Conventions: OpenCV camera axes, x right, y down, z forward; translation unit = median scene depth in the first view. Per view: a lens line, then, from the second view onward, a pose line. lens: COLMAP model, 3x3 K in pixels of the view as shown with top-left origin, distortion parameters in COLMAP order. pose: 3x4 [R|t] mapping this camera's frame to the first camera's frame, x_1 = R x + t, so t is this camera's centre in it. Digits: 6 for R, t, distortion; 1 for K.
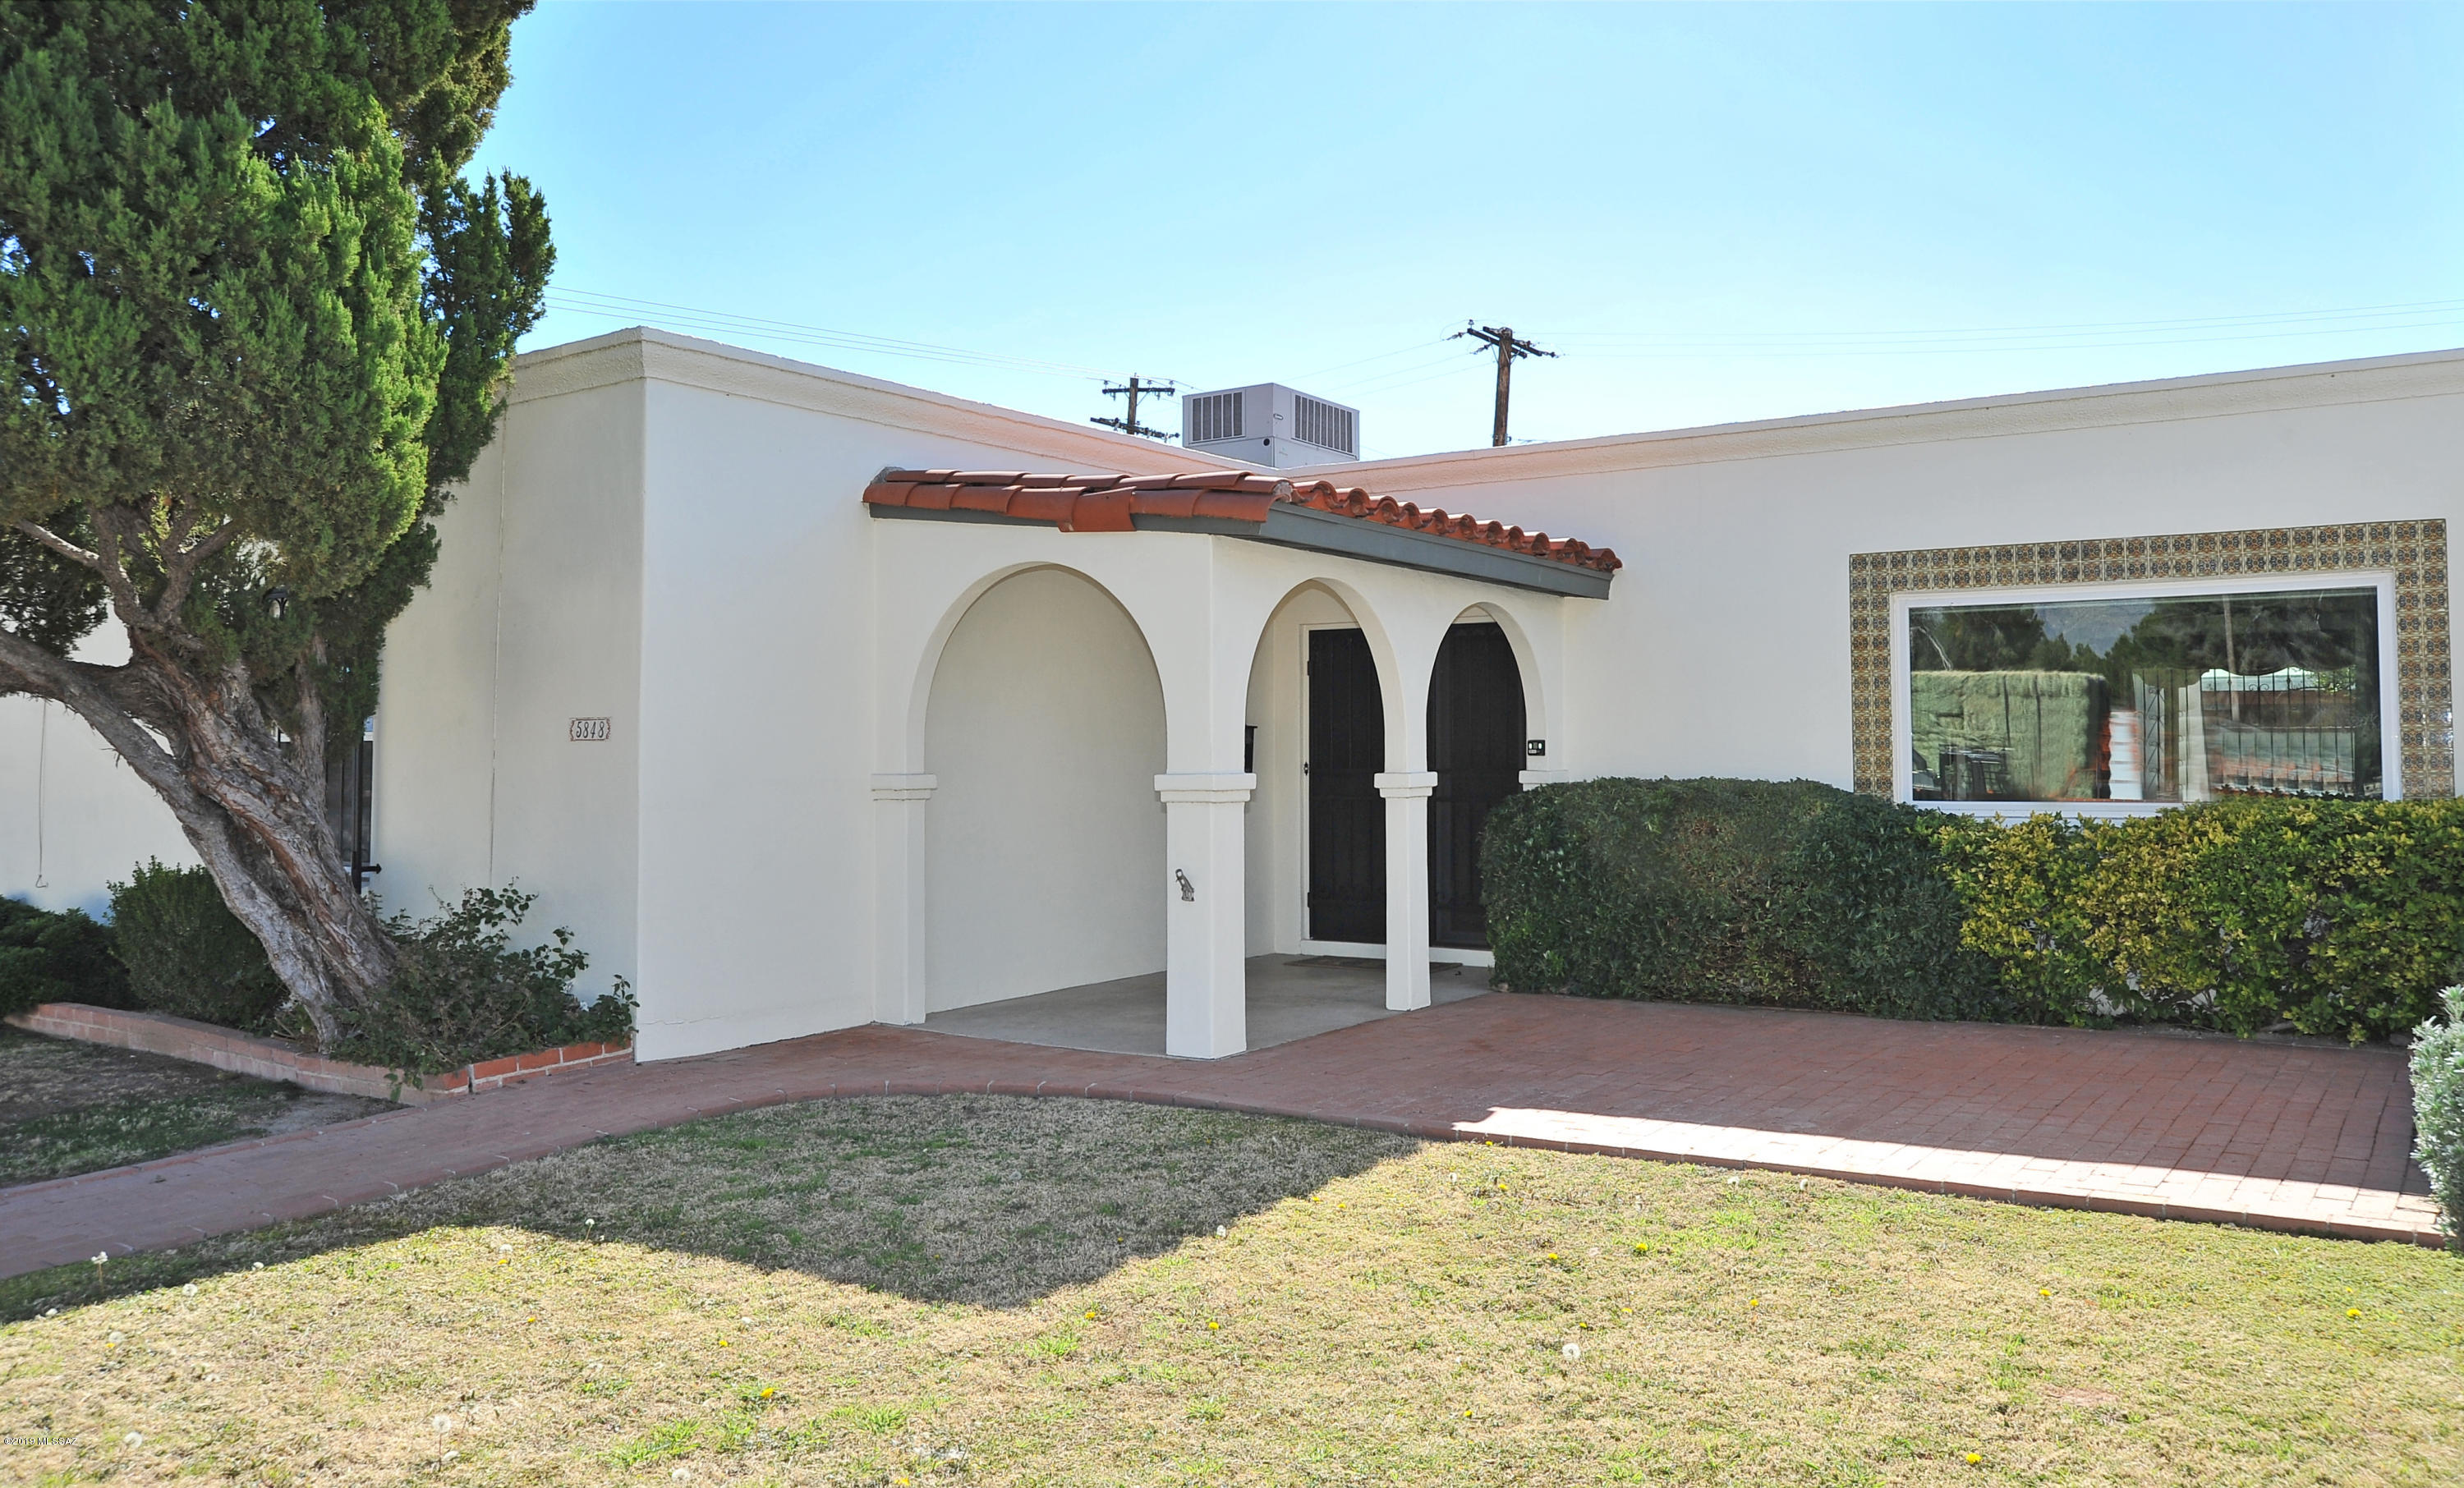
lens RADIAL K [[1864.5, 0, 1240.6], [0, 1864.5, 727.2], [0, 0, 1]] dist [-0.060428, -0.002776]
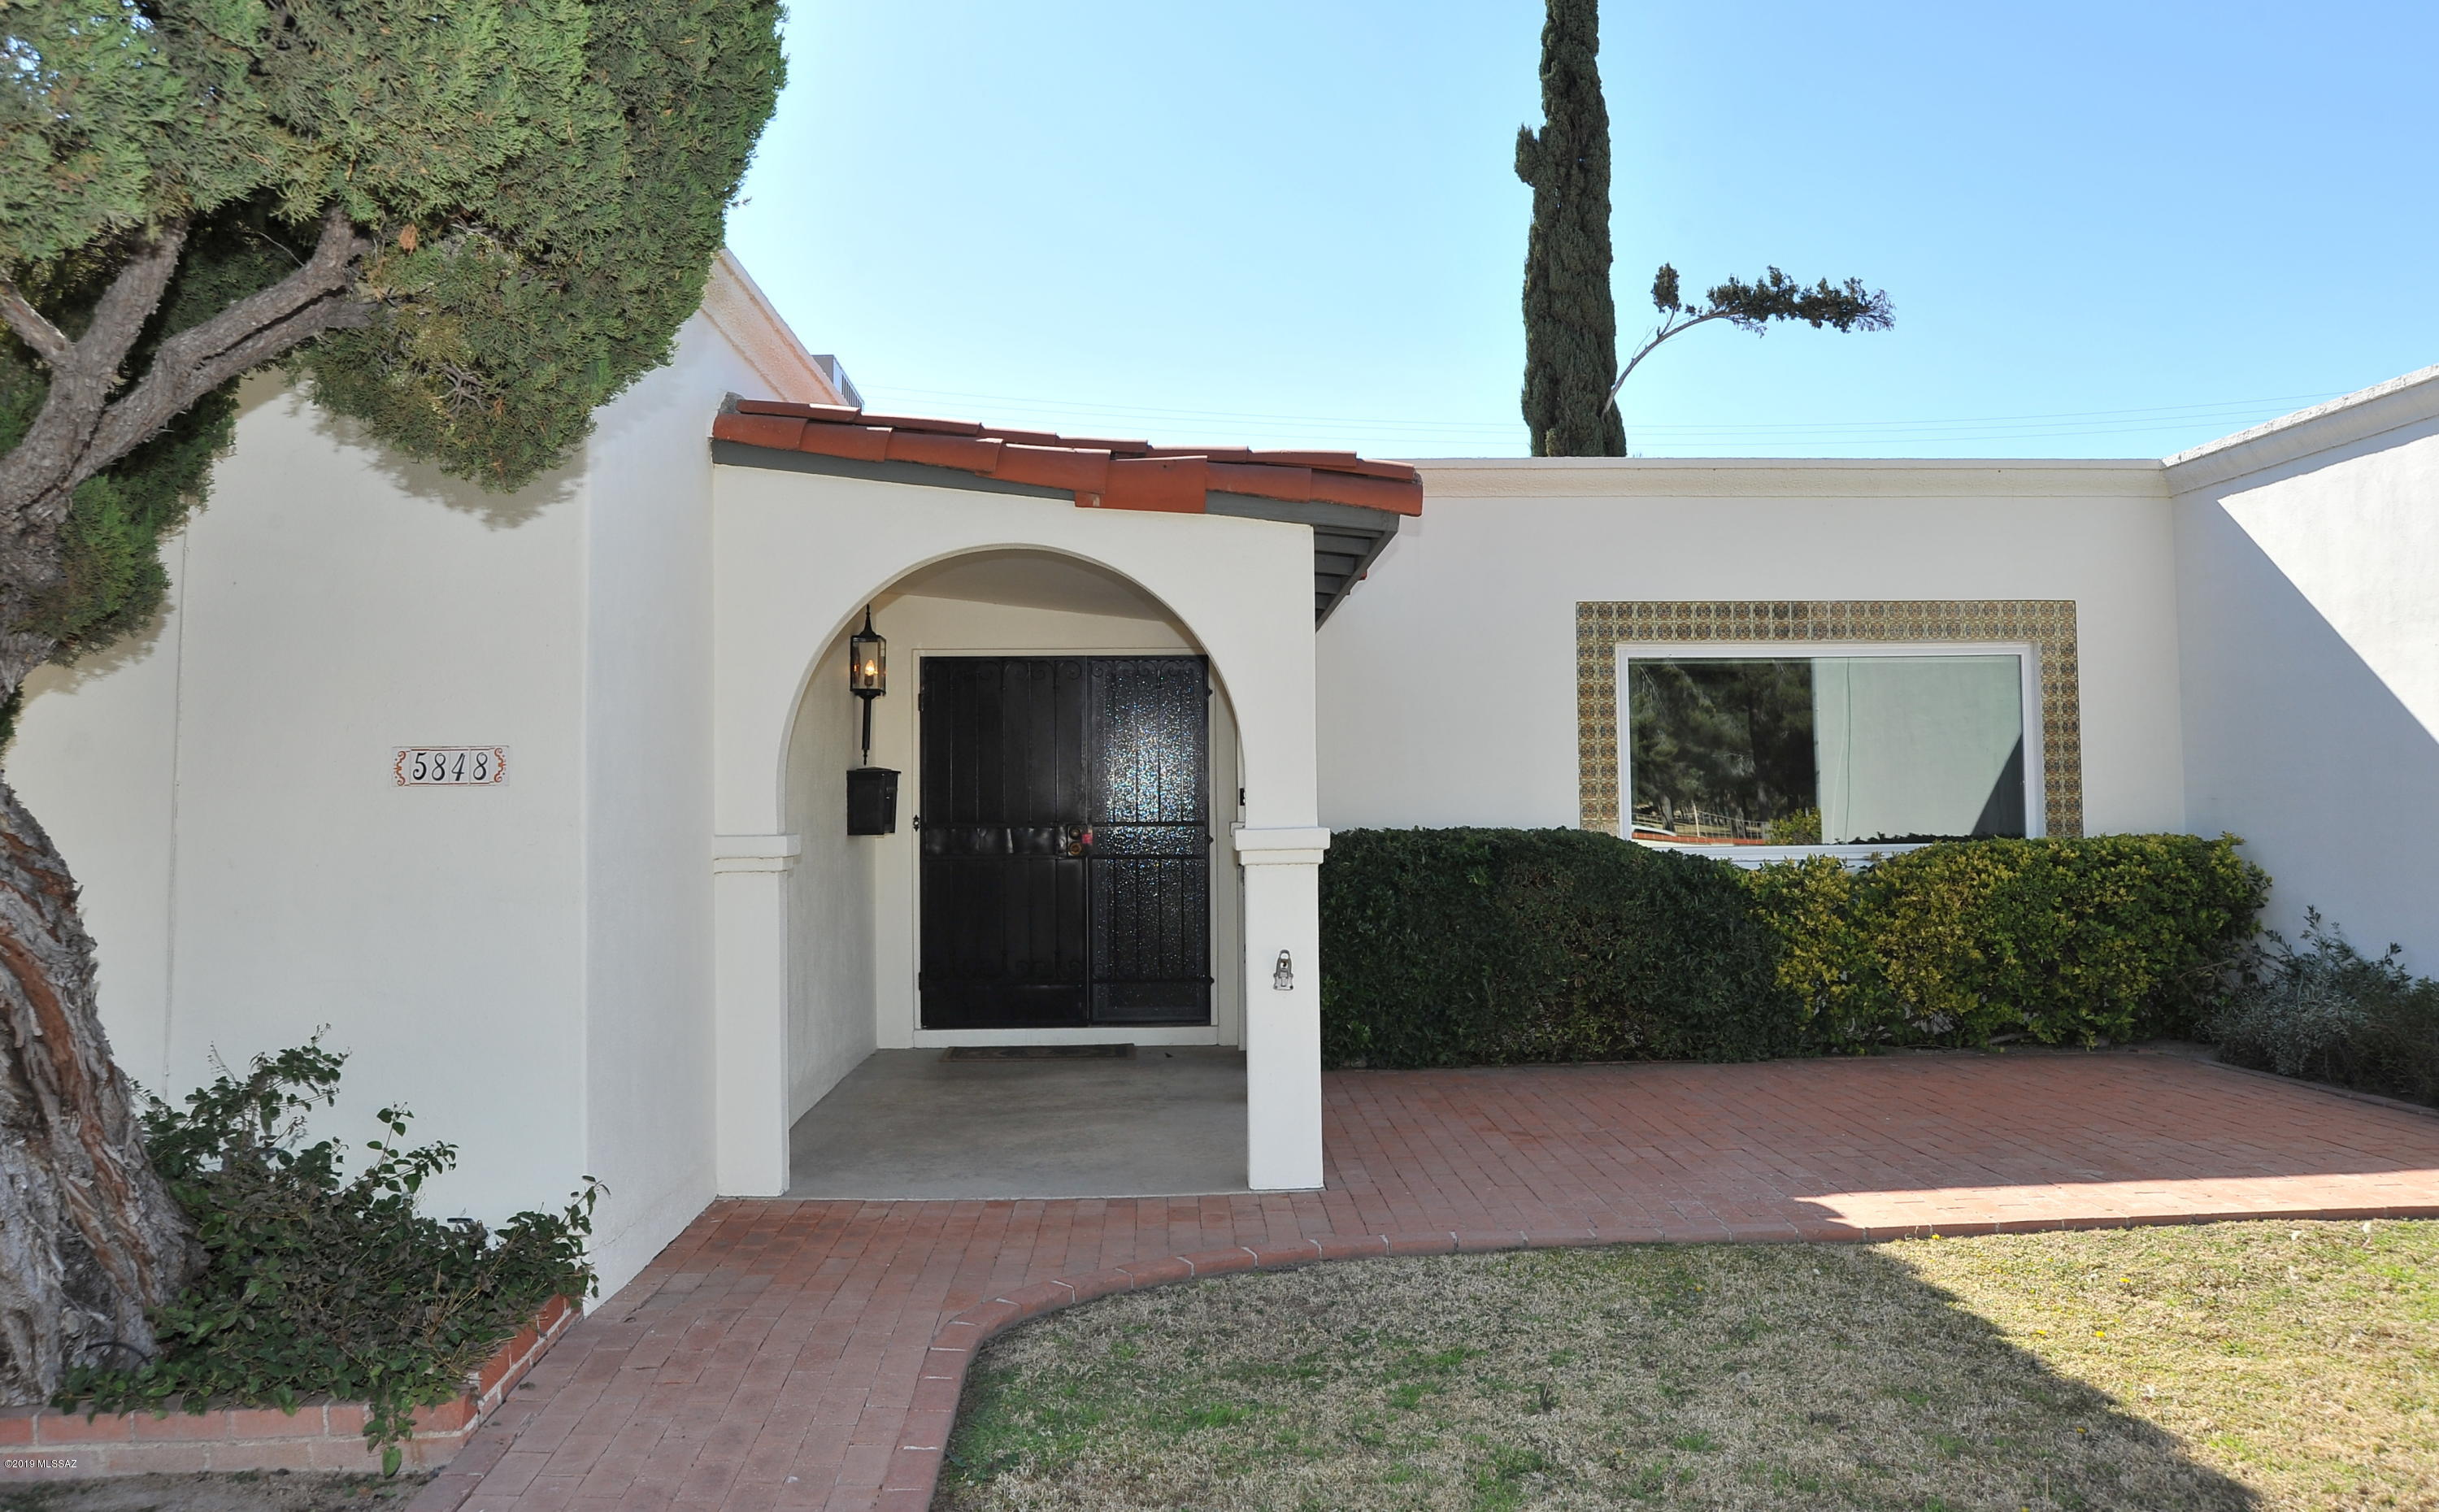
lens RADIAL K [[1832.9, 0, 1216.3], [0, 1832.9, 747.2], [0, 0, 1]] dist [-0.063314, 0.014578]
pose [[0.806922, 0.013402, 0.590507, -0.451929], [-0.002523, 0.999812, -0.019244, 0.005111], [-0.590653, 0.014039, 0.806803, 0.351381]]
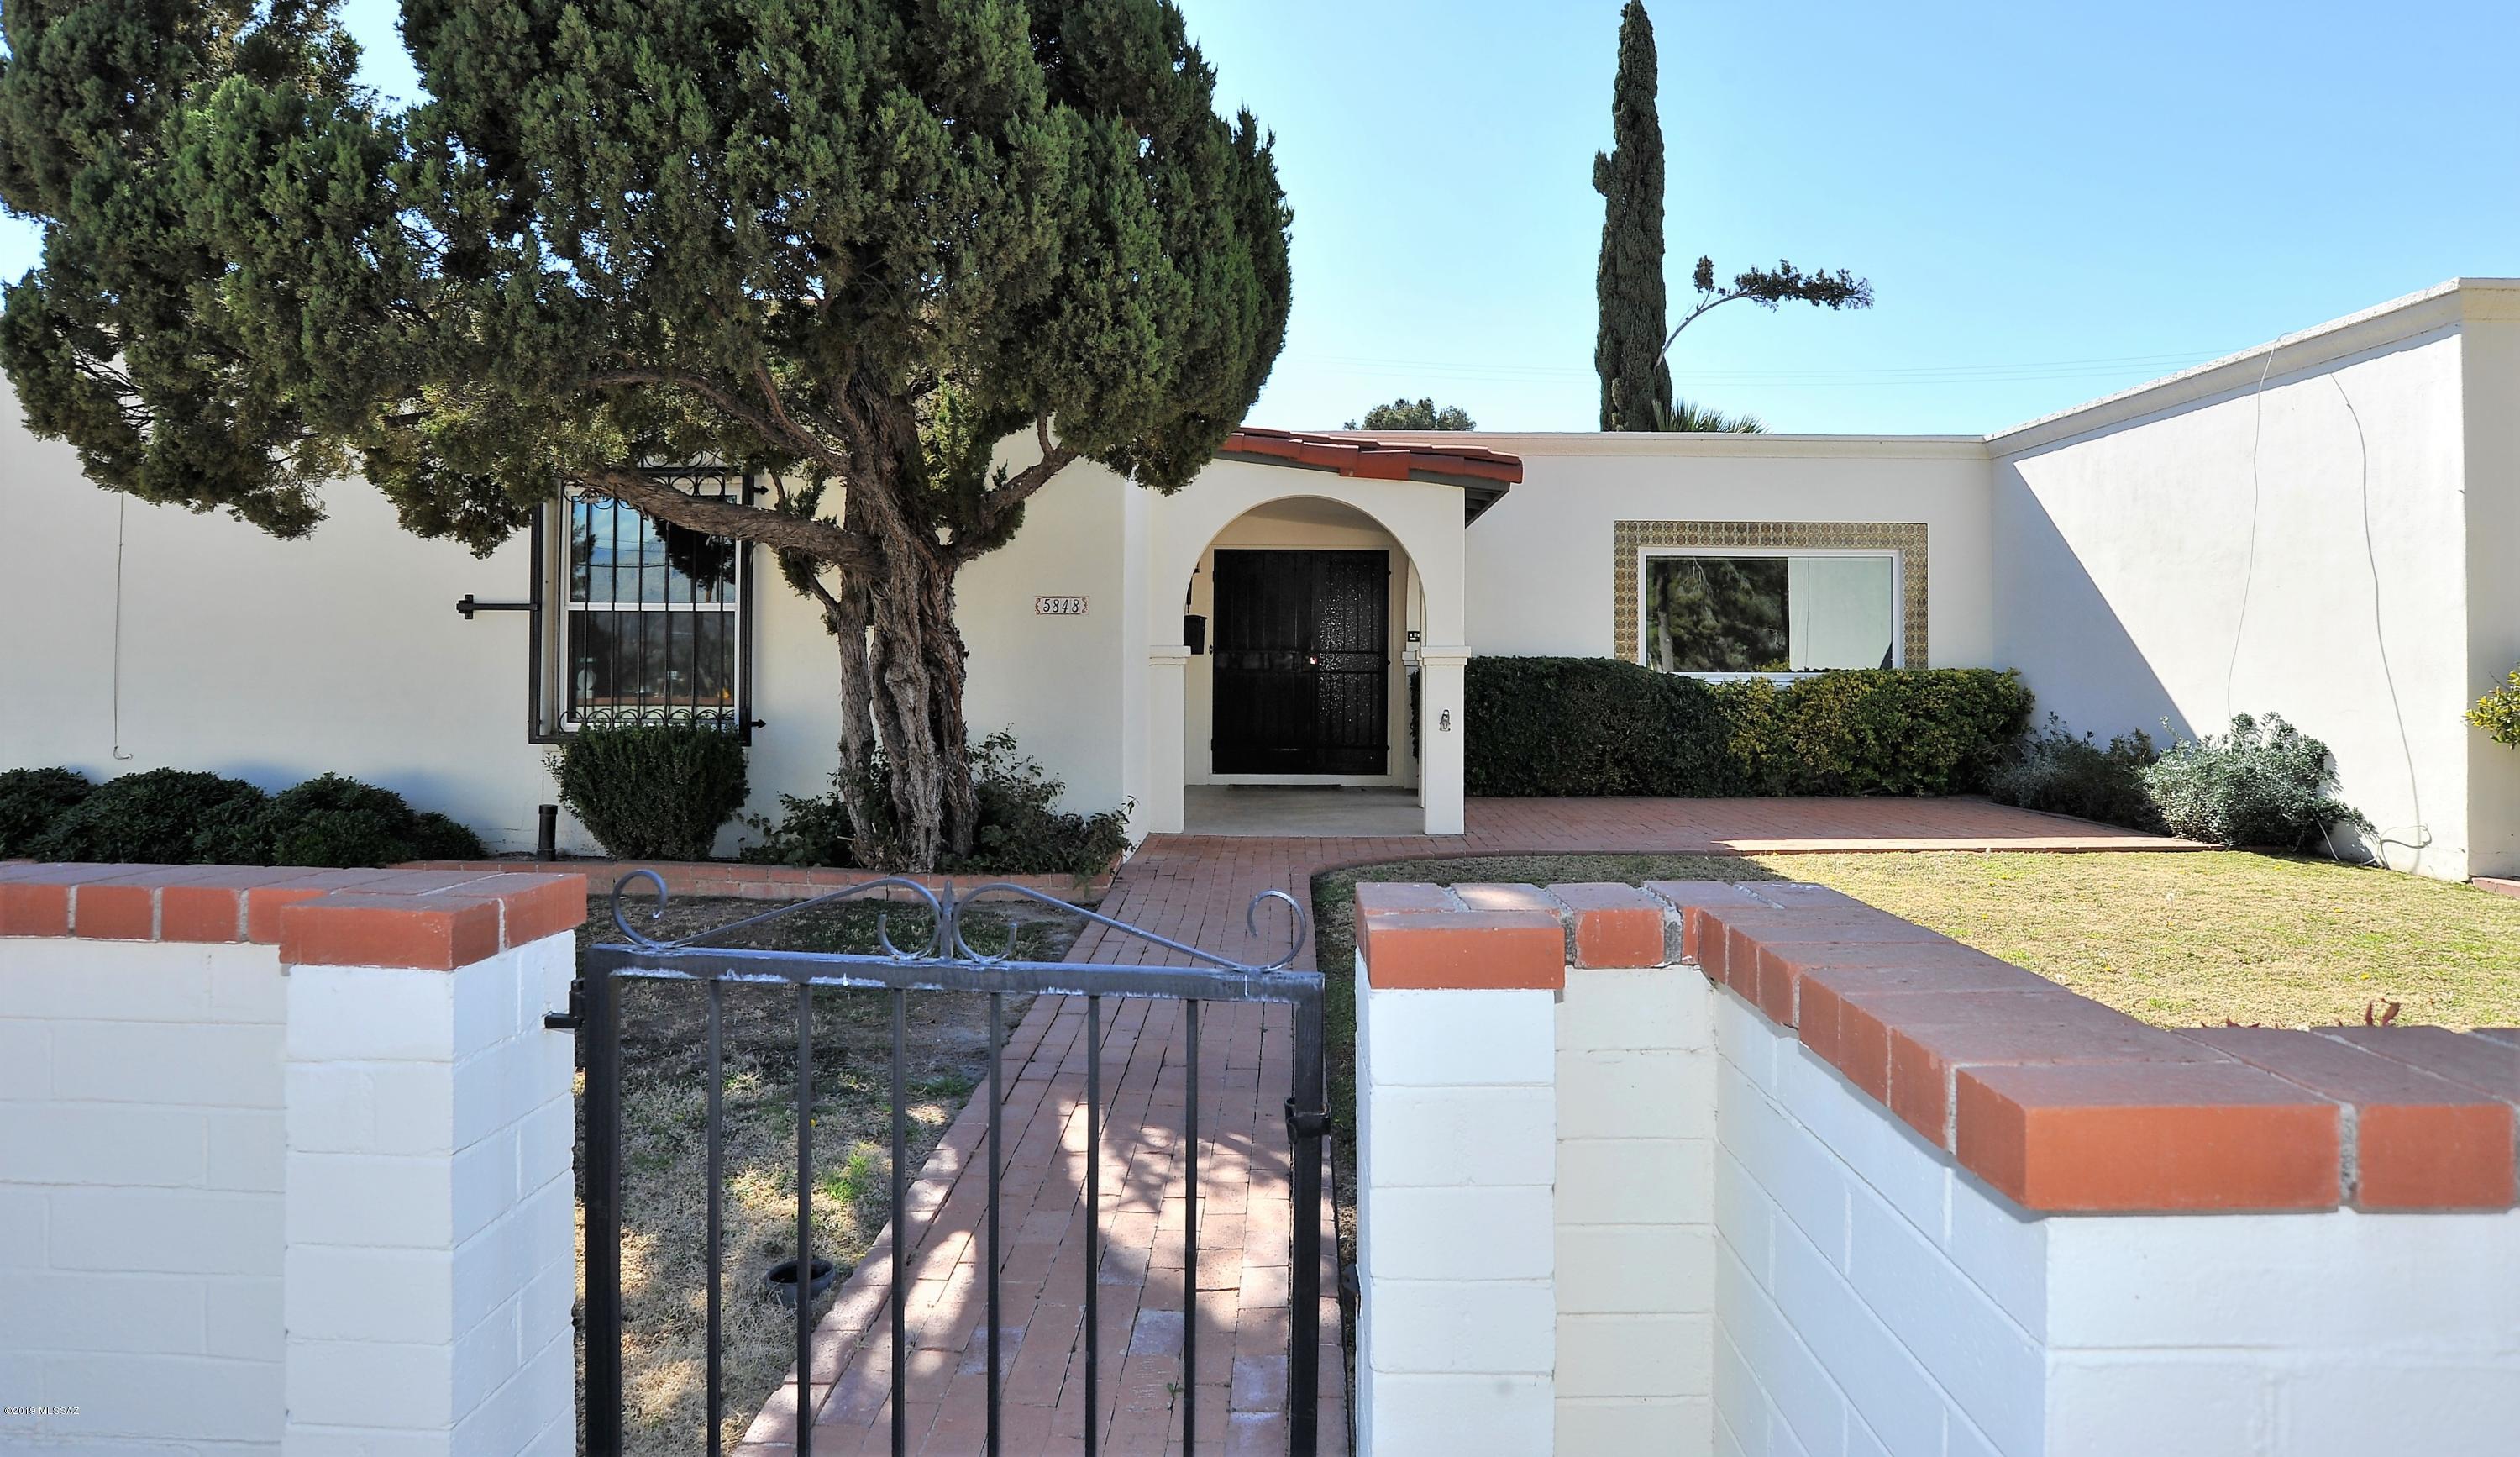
lens RADIAL K [[1521.7, 0, 1264.6], [0, 1521.7, 669.4], [0, 0, 1]] dist [-0.069279, 0.000593]
pose [[0.835081, 0.005409, 0.550100, -0.731512], [-0.017711, 0.999698, 0.017058, 0.022552], [-0.549842, -0.023987, 0.834924, 0.055354]]
